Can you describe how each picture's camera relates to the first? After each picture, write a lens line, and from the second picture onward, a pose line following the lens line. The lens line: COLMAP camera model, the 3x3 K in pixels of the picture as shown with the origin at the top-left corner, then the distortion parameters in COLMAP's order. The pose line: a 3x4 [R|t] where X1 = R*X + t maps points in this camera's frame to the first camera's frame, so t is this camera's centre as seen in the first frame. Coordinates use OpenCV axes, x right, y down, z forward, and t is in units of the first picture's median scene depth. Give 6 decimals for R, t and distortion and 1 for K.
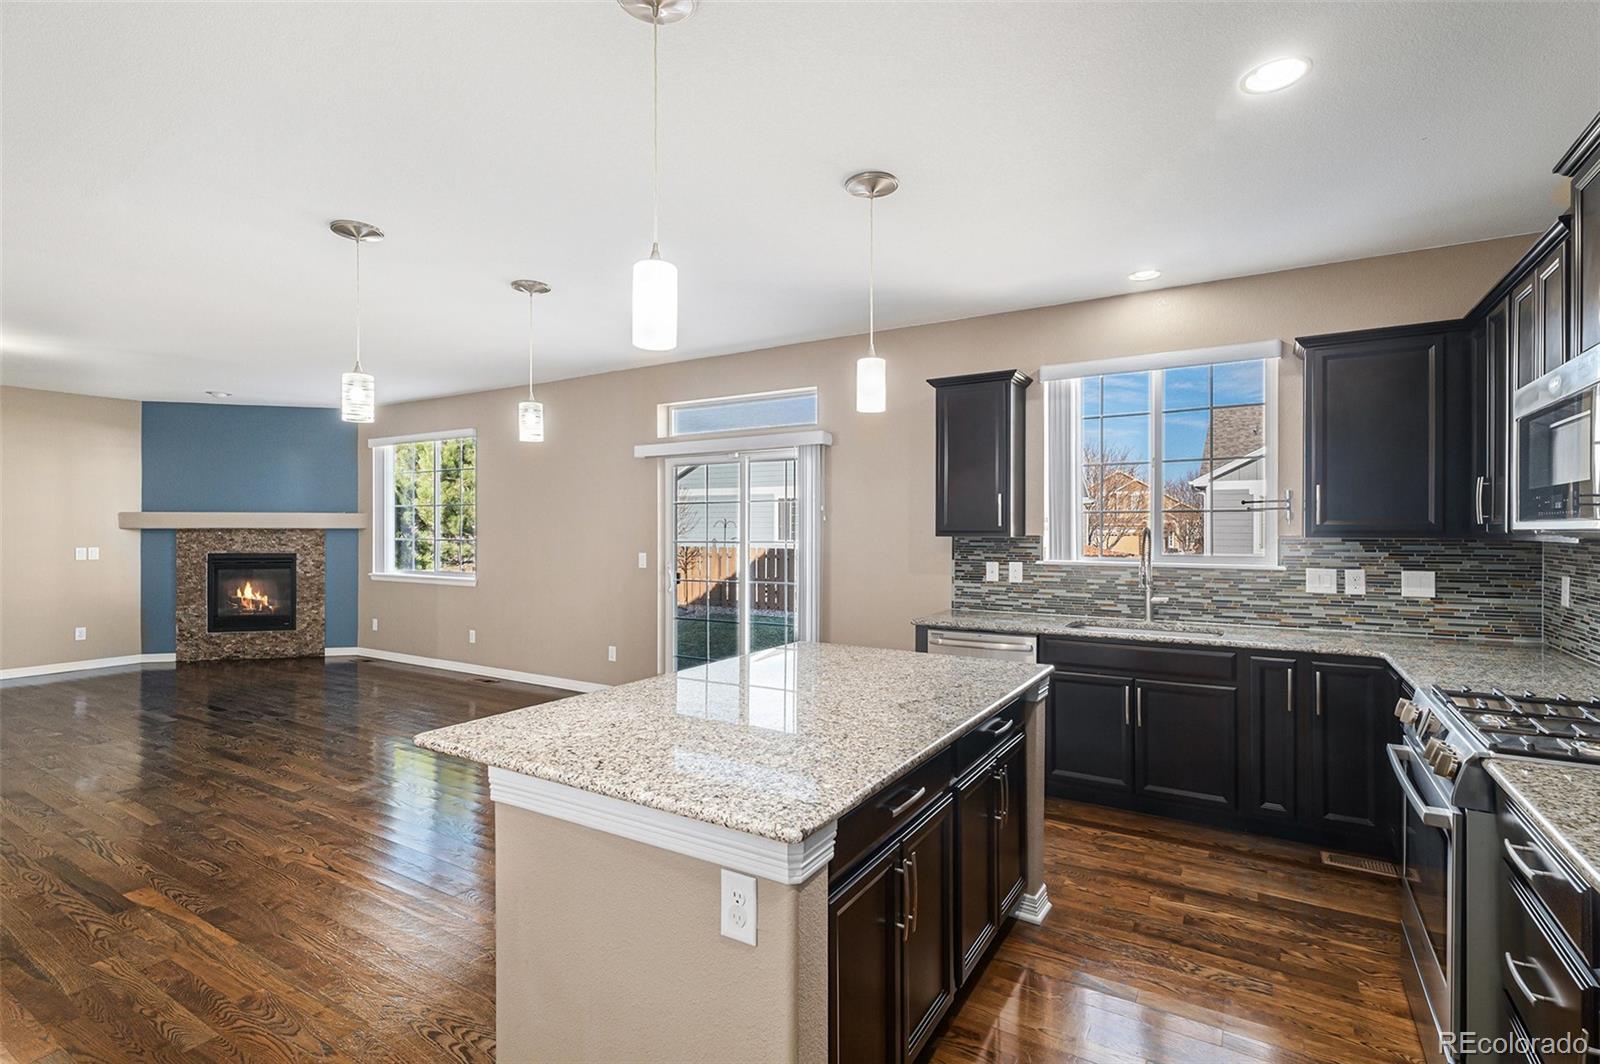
lens RADIAL K [[762.5, 0, 806.5], [0, 762.5, 535.2], [0, 0, 1]] dist [0.016839, -0.003280]
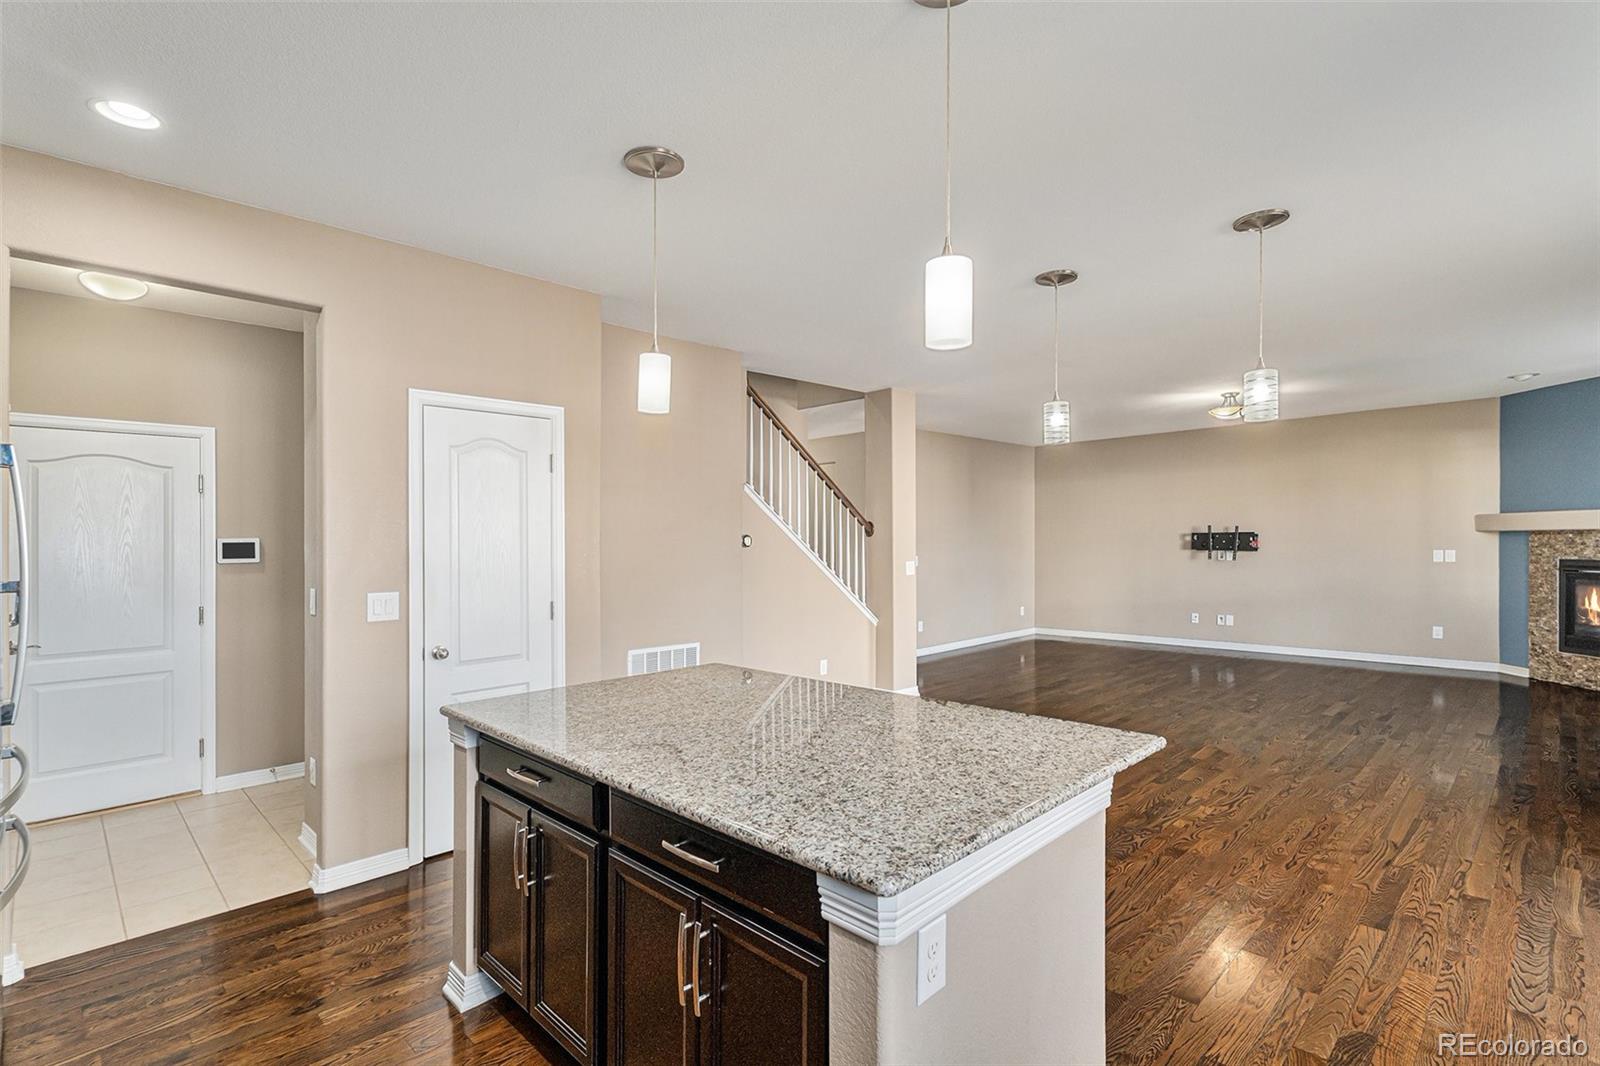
lens RADIAL K [[762.5, 0, 792.9], [0, 762.5, 544.9], [0, 0, 1]] dist [0.016839, -0.003280]
pose [[-0.236720, 0.008941, -0.971537, 0.426428], [0.003327, 0.999959, 0.008392, -0.004153], [0.971572, -0.001245, -0.236740, 0.597098]]
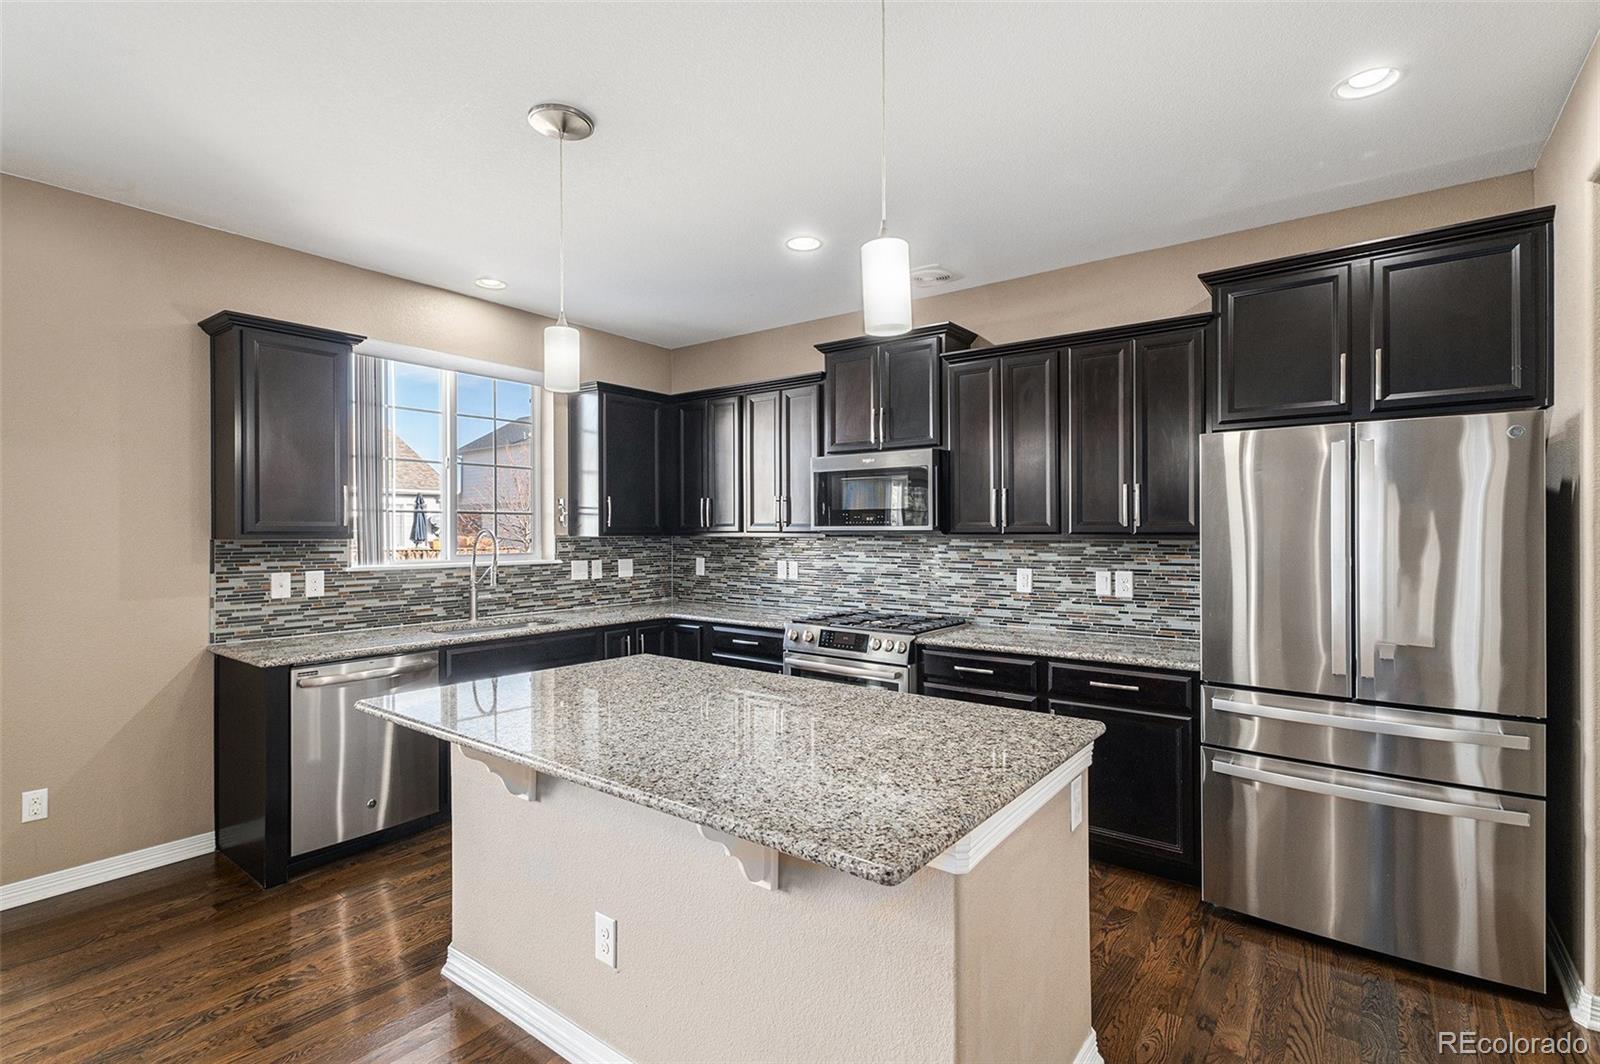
lens RADIAL K [[762.5, 0, 792.5], [0, 762.5, 537.6], [0, 0, 1]] dist [0.016839, -0.003280]
pose [[0.107508, -0.007863, 0.994173, -0.426401], [0.009036, 0.999935, 0.006932, -0.000274], [-0.994163, 0.008238, 0.107572, 0.389420]]
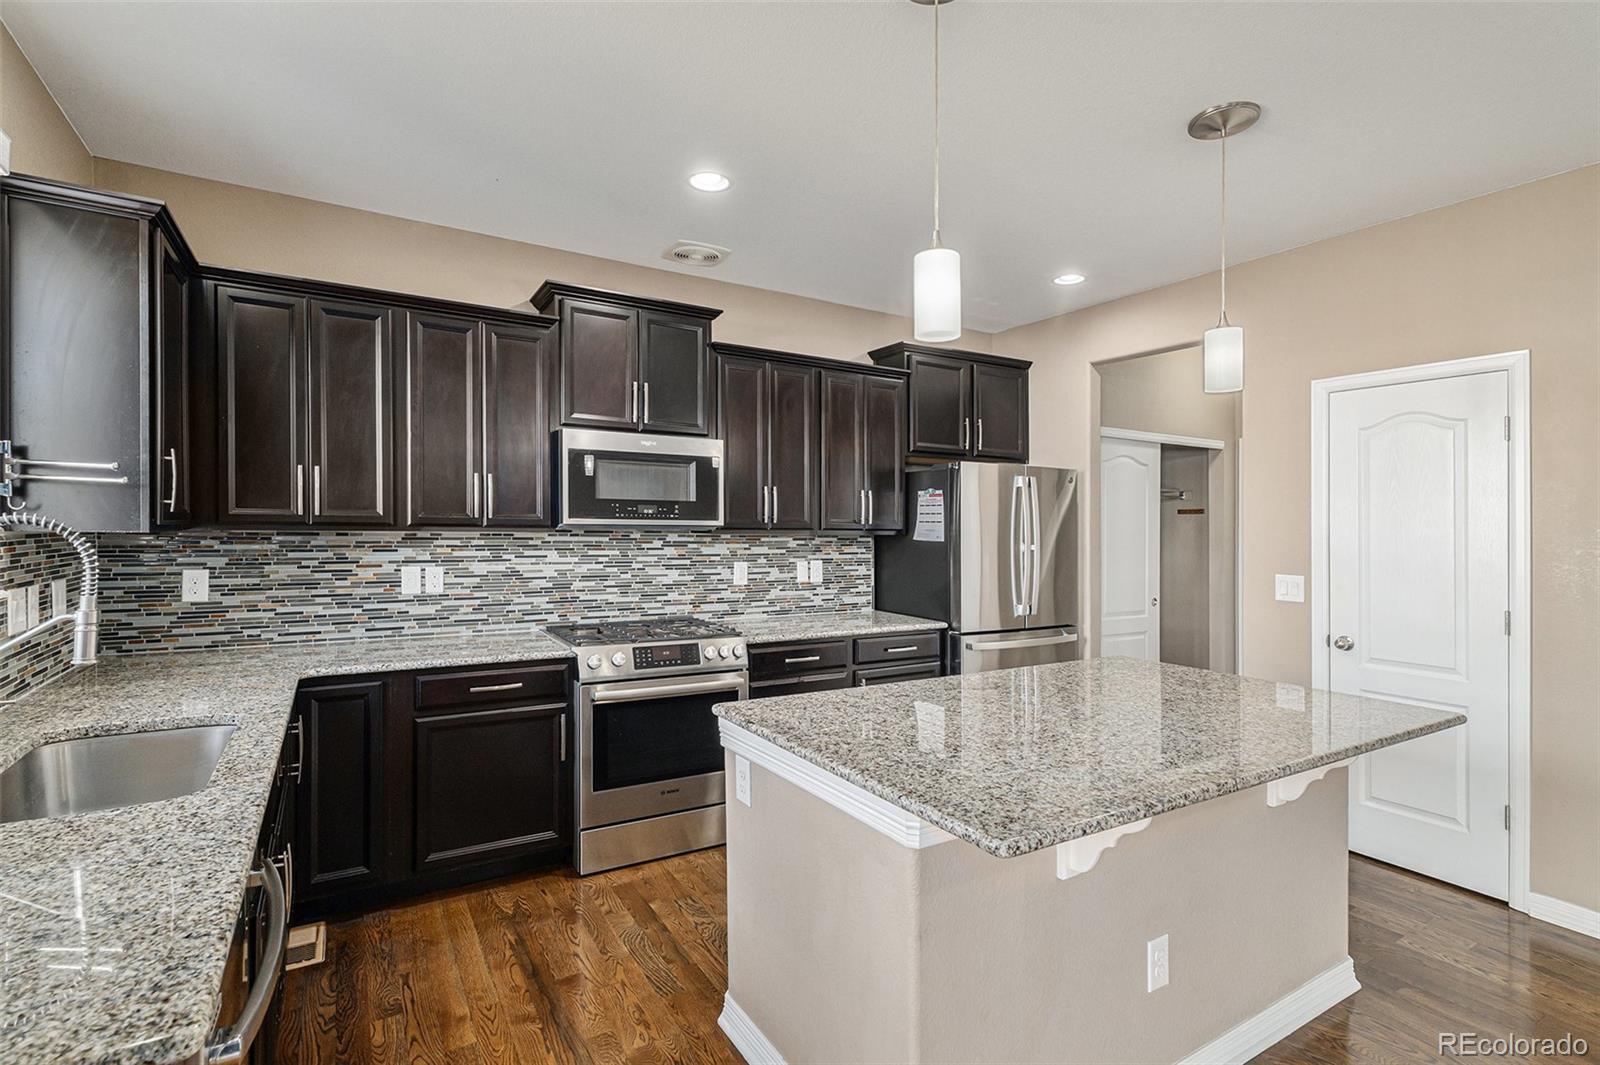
lens RADIAL K [[762.5, 0, 807.5], [0, 762.5, 524.0], [0, 0, 1]] dist [0.016839, -0.003280]
pose [[-0.890770, -0.008840, 0.454369, -0.059504], [-0.007526, 0.999961, 0.004700, -0.006652], [-0.454392, 0.000767, -0.890801, 0.943349]]
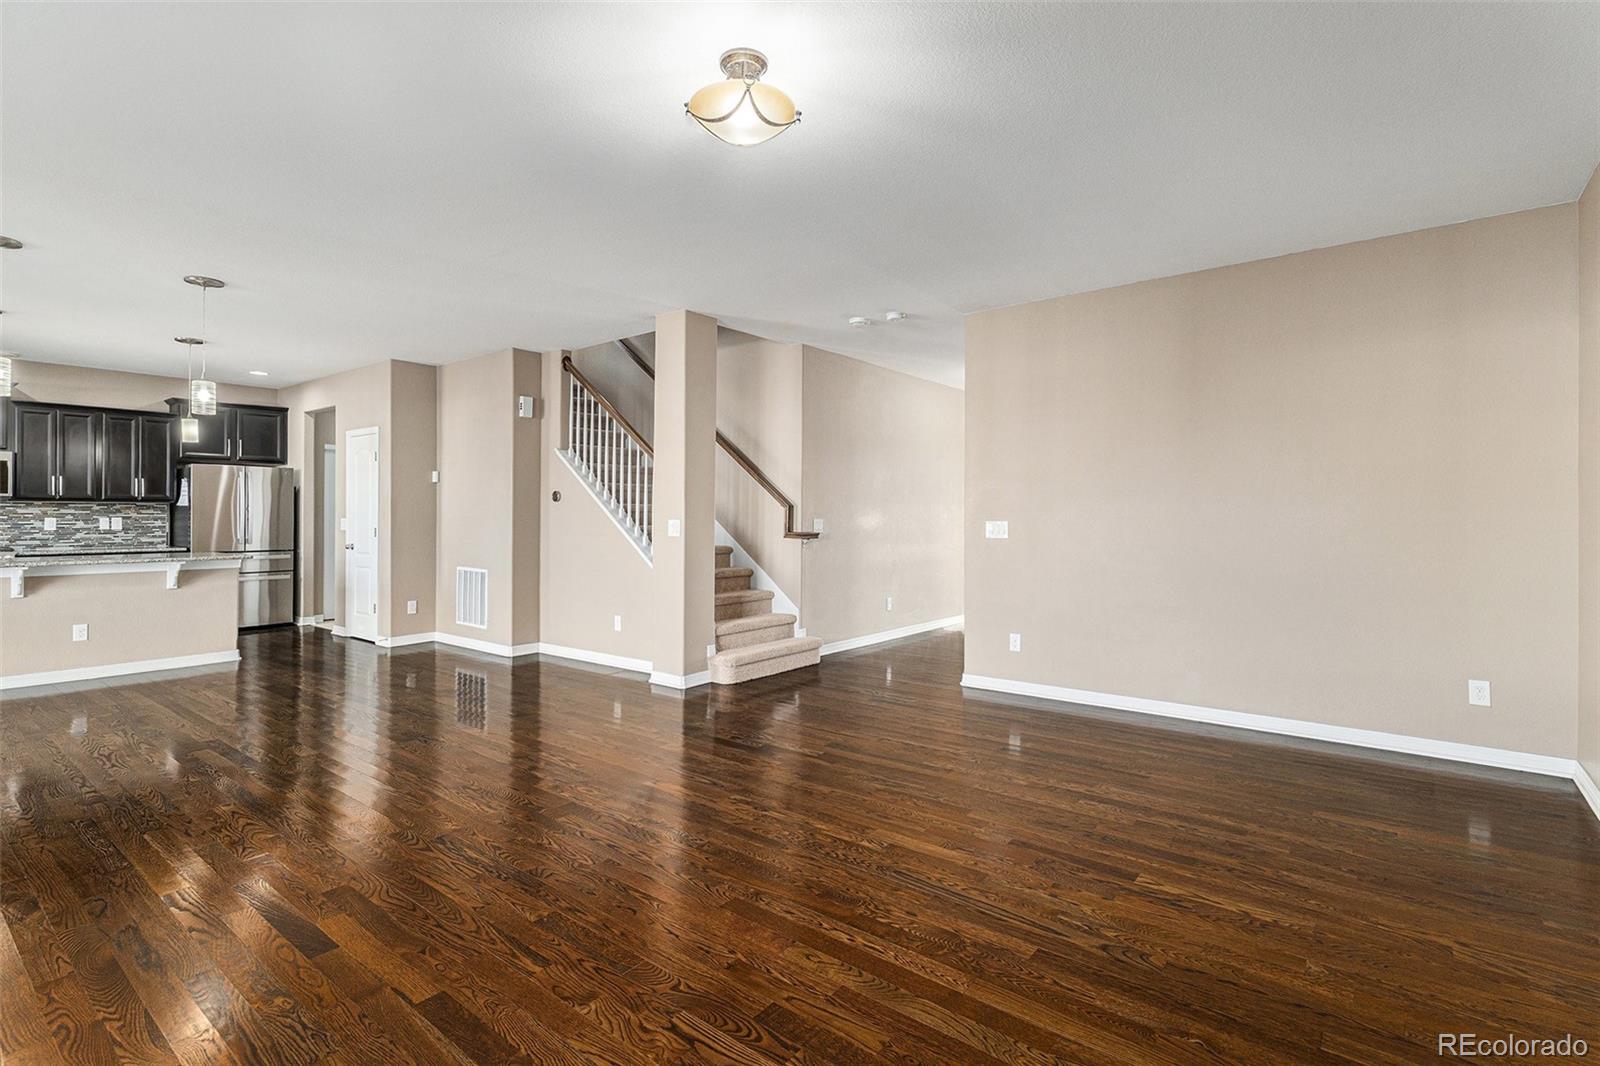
lens RADIAL K [[762.5, 0, 790.9], [0, 762.5, 503.5], [0, 0, 1]] dist [0.016839, -0.003280]
pose [[-0.990128, 0.000819, 0.140166, -1.260981], [-0.000293, 0.999969, -0.007916, 0.023055], [-0.140168, -0.007879, -0.990096, 1.527262]]
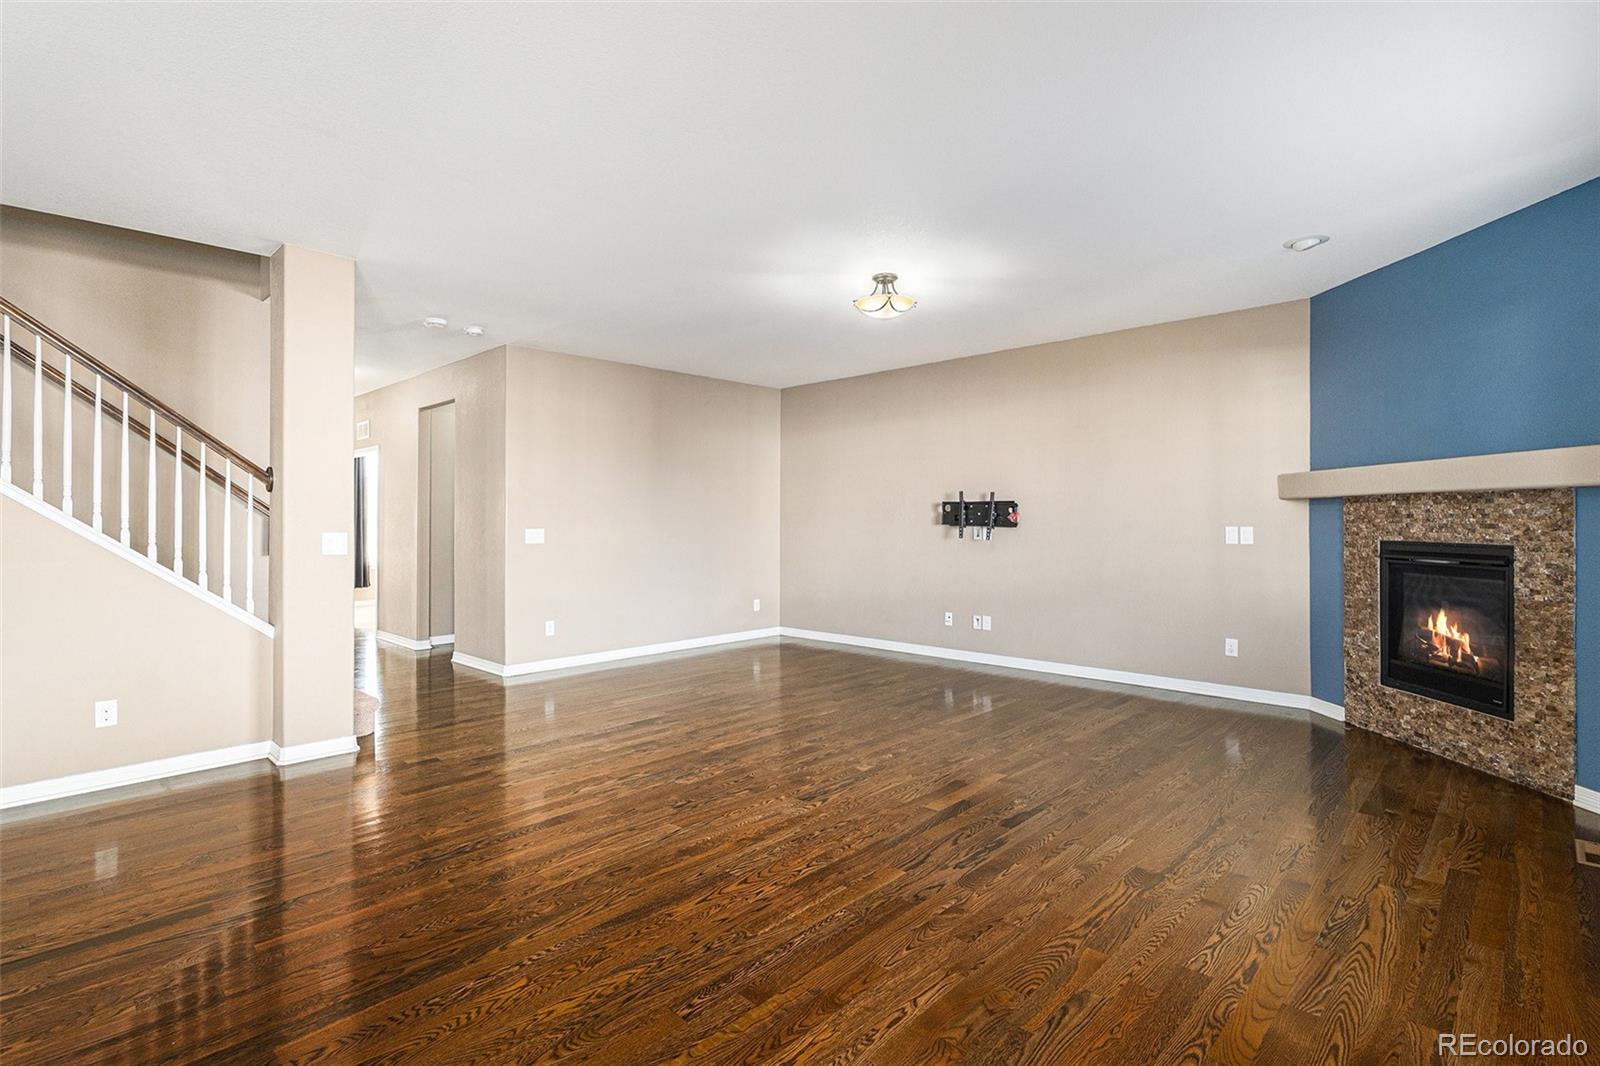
lens RADIAL K [[762.5, 0, 807.5], [0, 762.5, 510.7], [0, 0, 1]] dist [0.016839, -0.003280]
pose [[-0.197067, -0.011866, -0.980318, -0.247500], [-0.006953, 0.999919, -0.010705, 0.017460], [0.980365, 0.004707, -0.197133, 1.133375]]
